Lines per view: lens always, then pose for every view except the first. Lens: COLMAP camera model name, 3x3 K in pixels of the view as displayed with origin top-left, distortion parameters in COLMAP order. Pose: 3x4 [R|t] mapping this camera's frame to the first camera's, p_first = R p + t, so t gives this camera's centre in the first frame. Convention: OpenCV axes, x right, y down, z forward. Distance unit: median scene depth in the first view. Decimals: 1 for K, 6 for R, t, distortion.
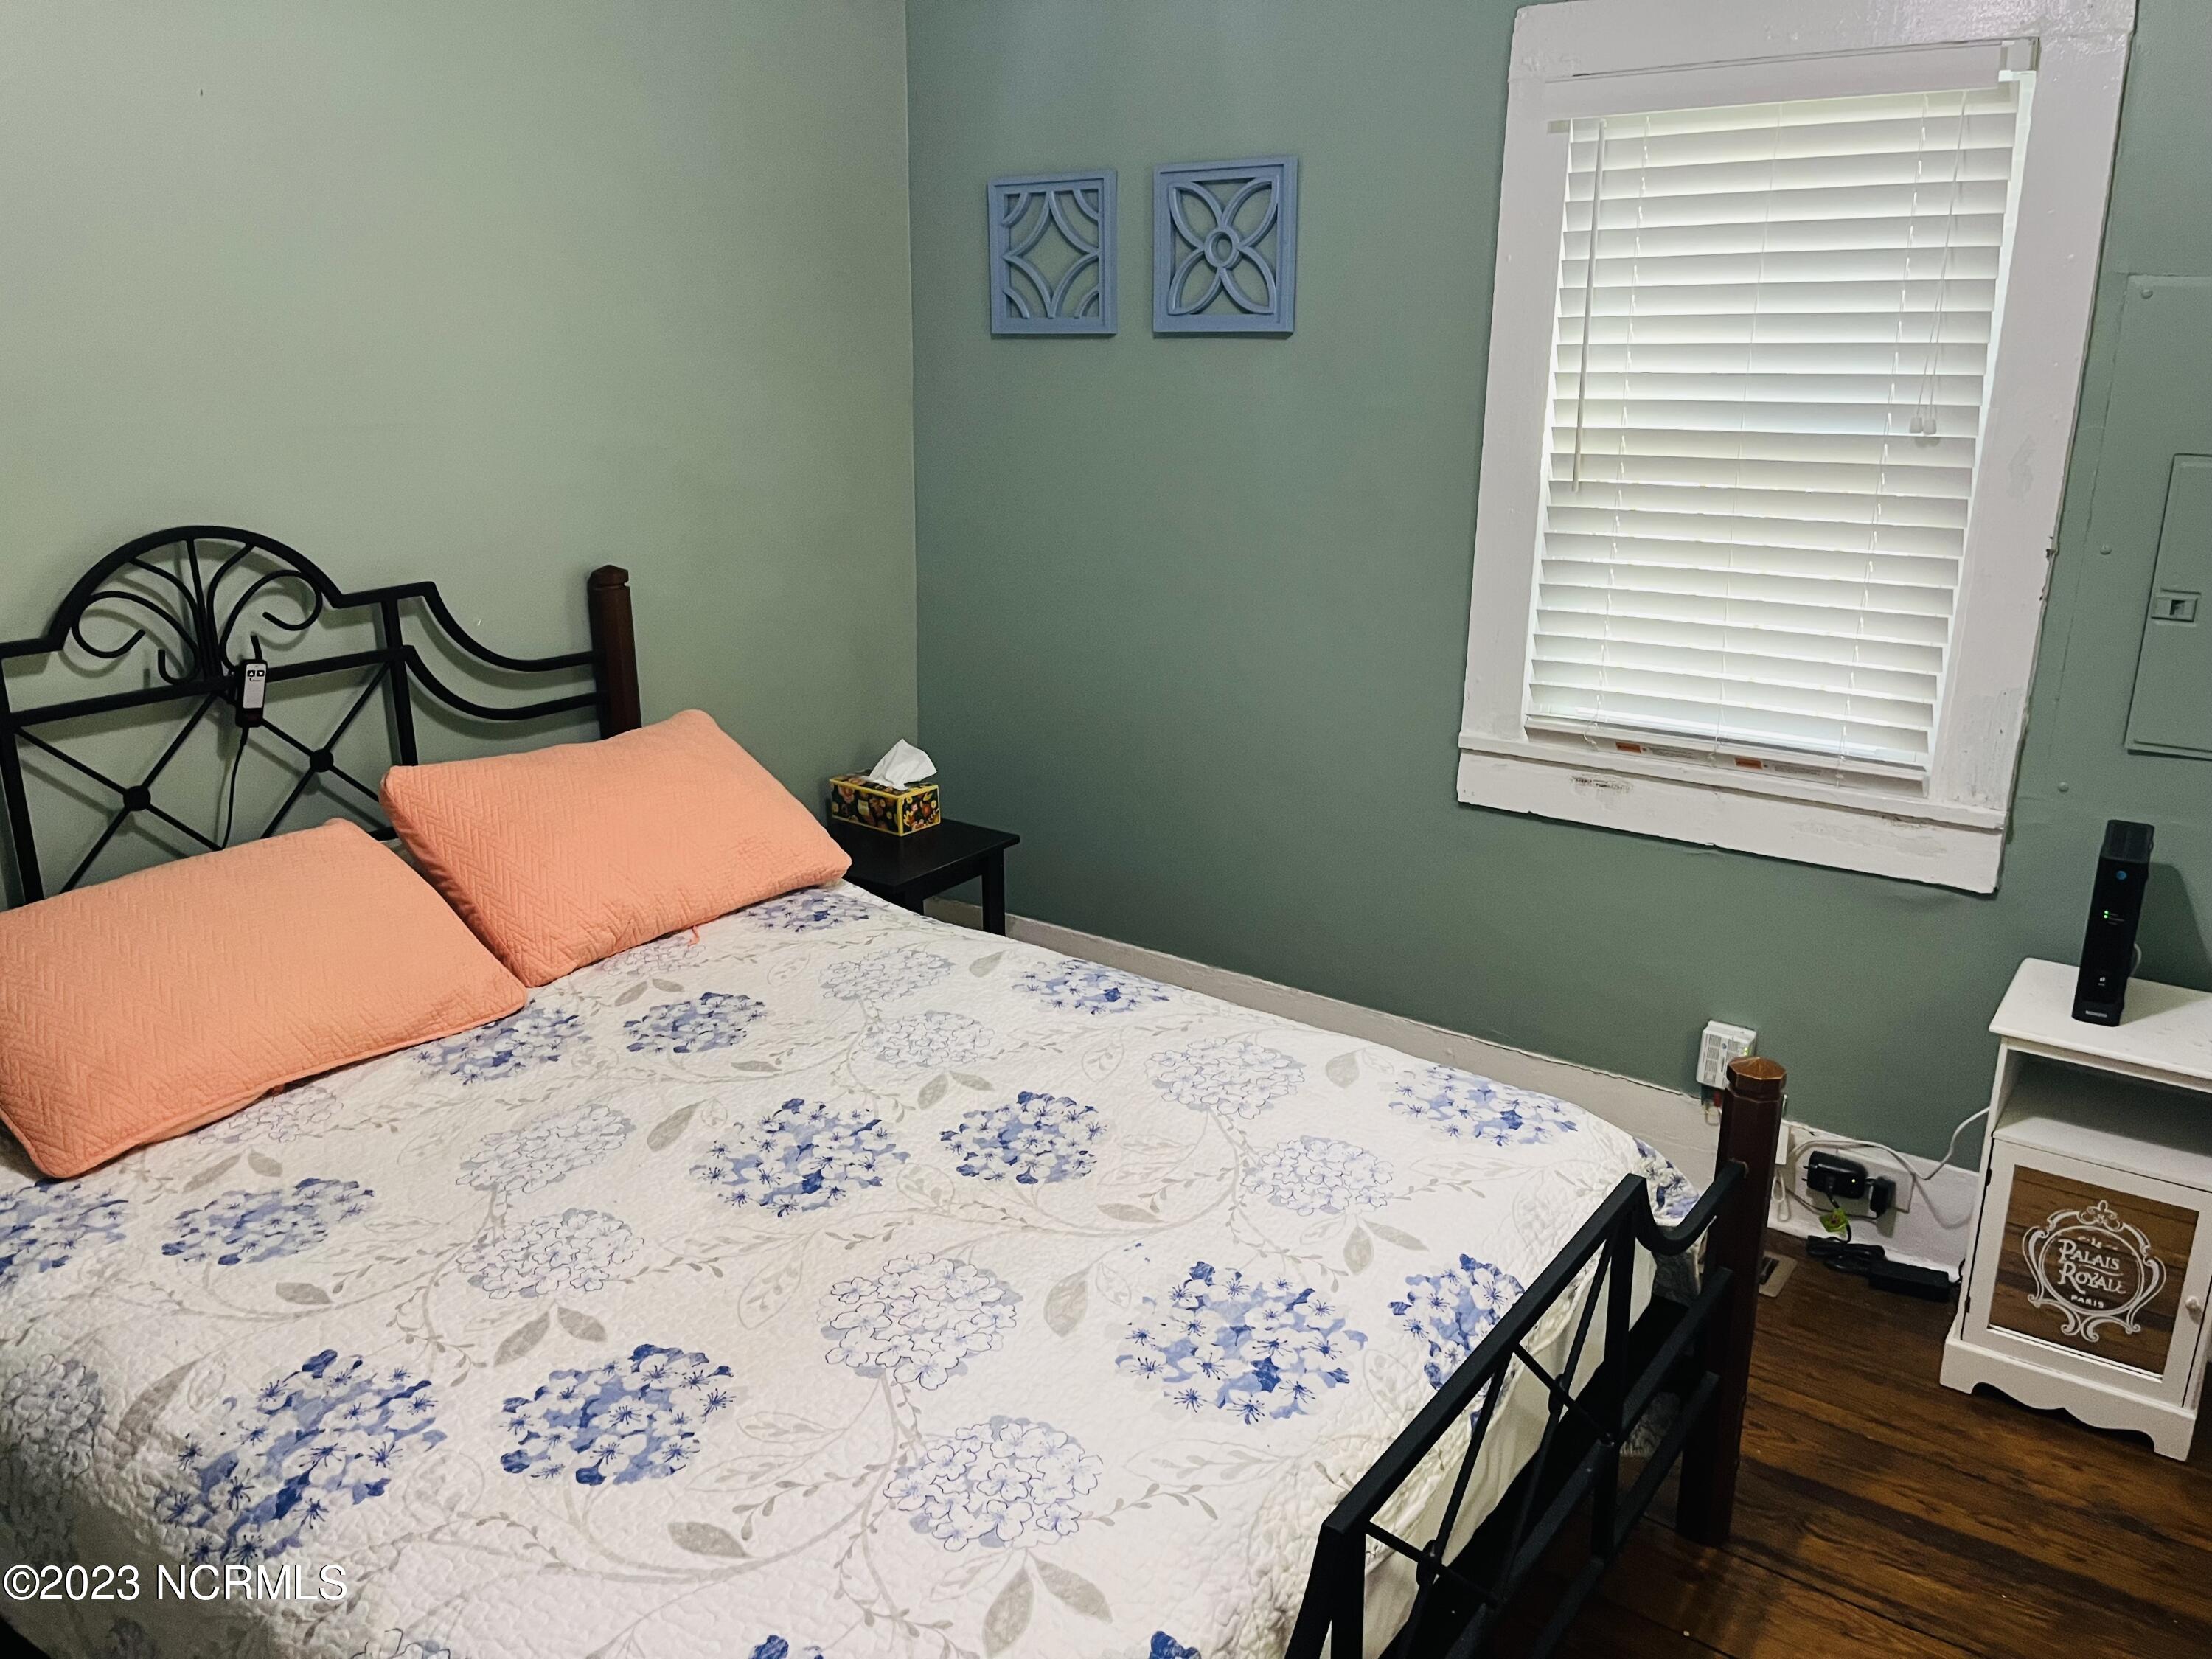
lens RADIAL K [[1662.2, 0, 1095.1], [0, 1662.2, 817.9], [0, 0, 1]] dist [0.054251, -0.068474]
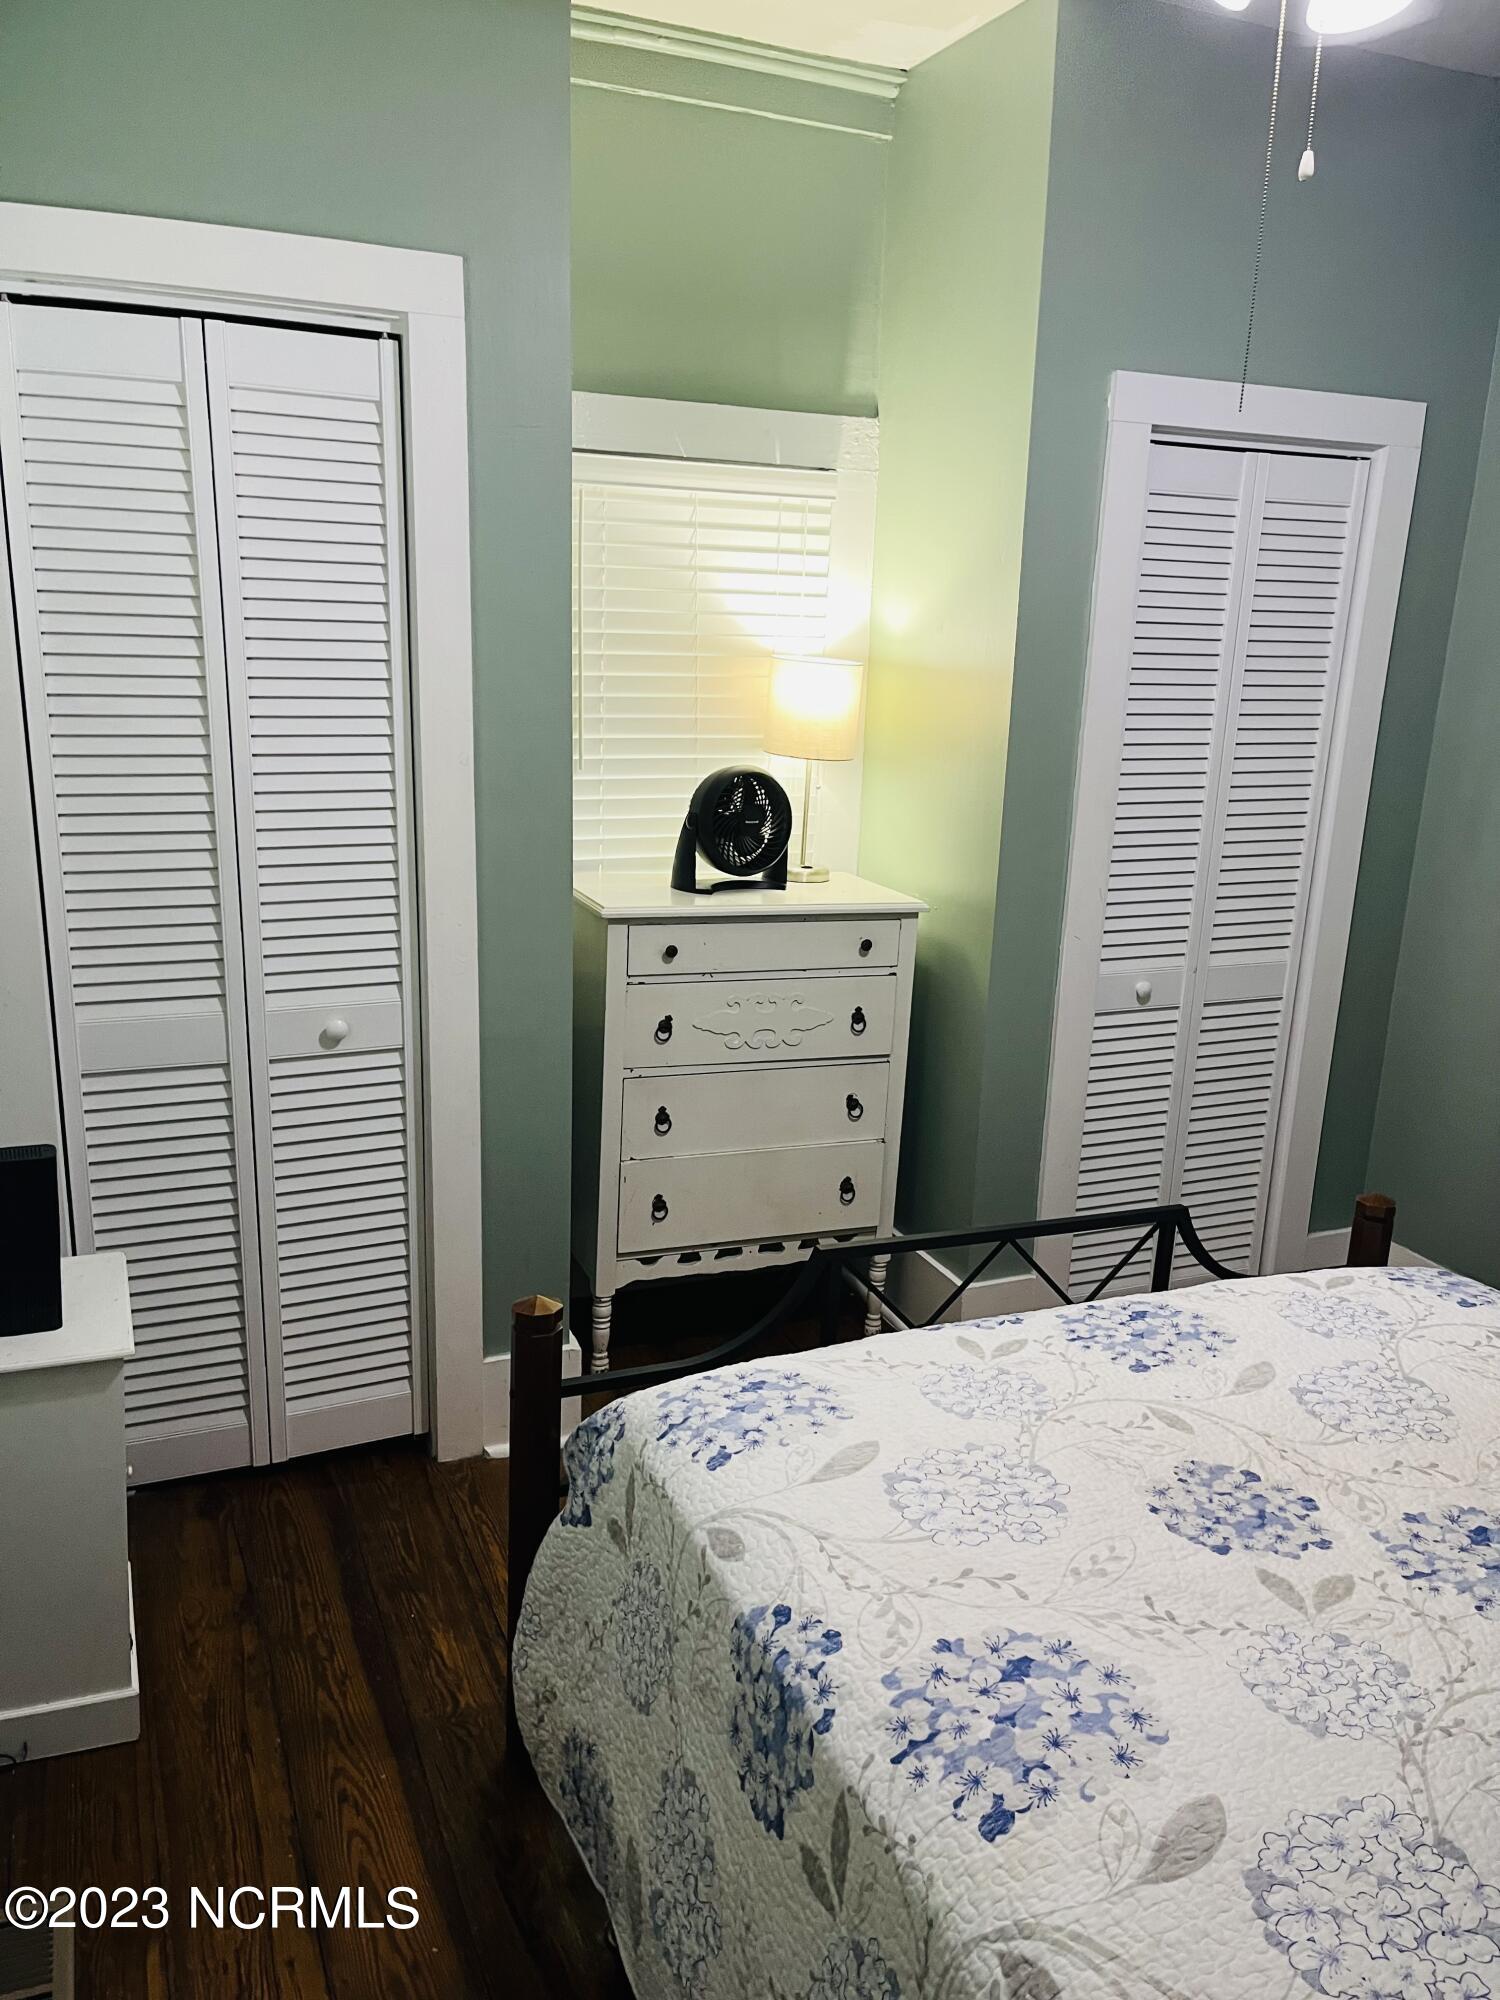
lens RADIAL K [[1502.9, 0, 748.0], [0, 1502.9, 998.8], [0, 0, 1]] dist [0.054251, -0.068474]
pose [[-0.861179, -0.151802, 0.485105, -0.146644], [0.108345, 0.877612, 0.466967, -0.411359], [-0.496620, 0.454701, -0.739334, 1.371878]]
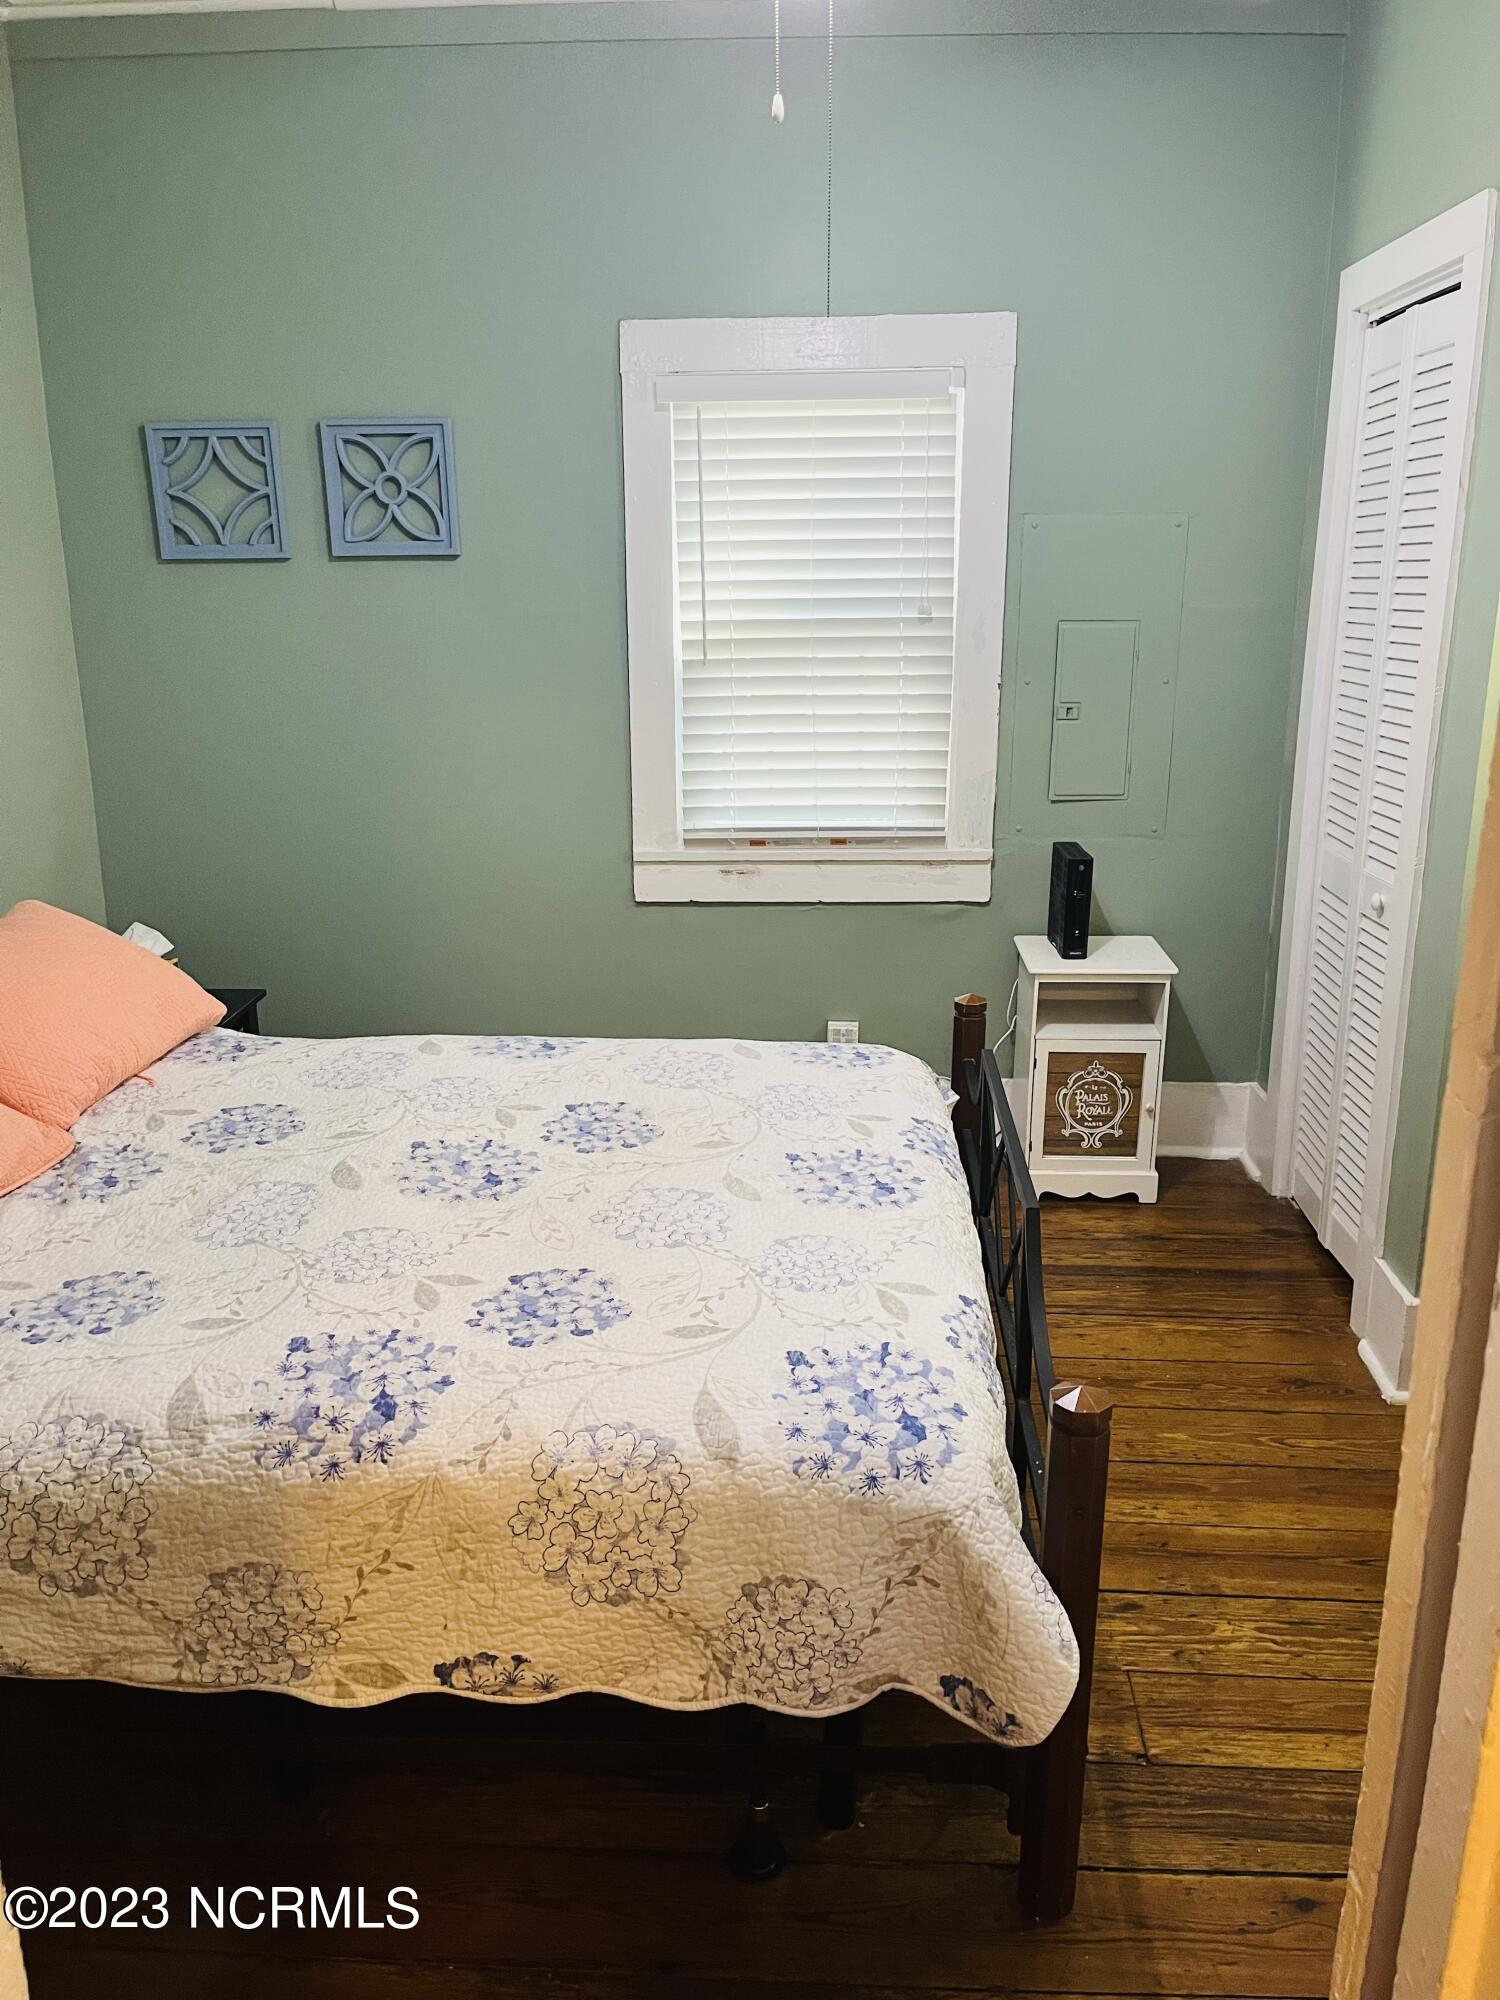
lens RADIAL K [[1502.9, 0, 745.6], [0, 1502.9, 1013.7], [0, 0, 1]] dist [0.054251, -0.068474]
pose [[0.835088, -0.164688, 0.524886, -0.487769], [0.165614, 0.985136, 0.045605, 0.052251], [-0.524594, 0.048845, 0.849950, -0.111972]]
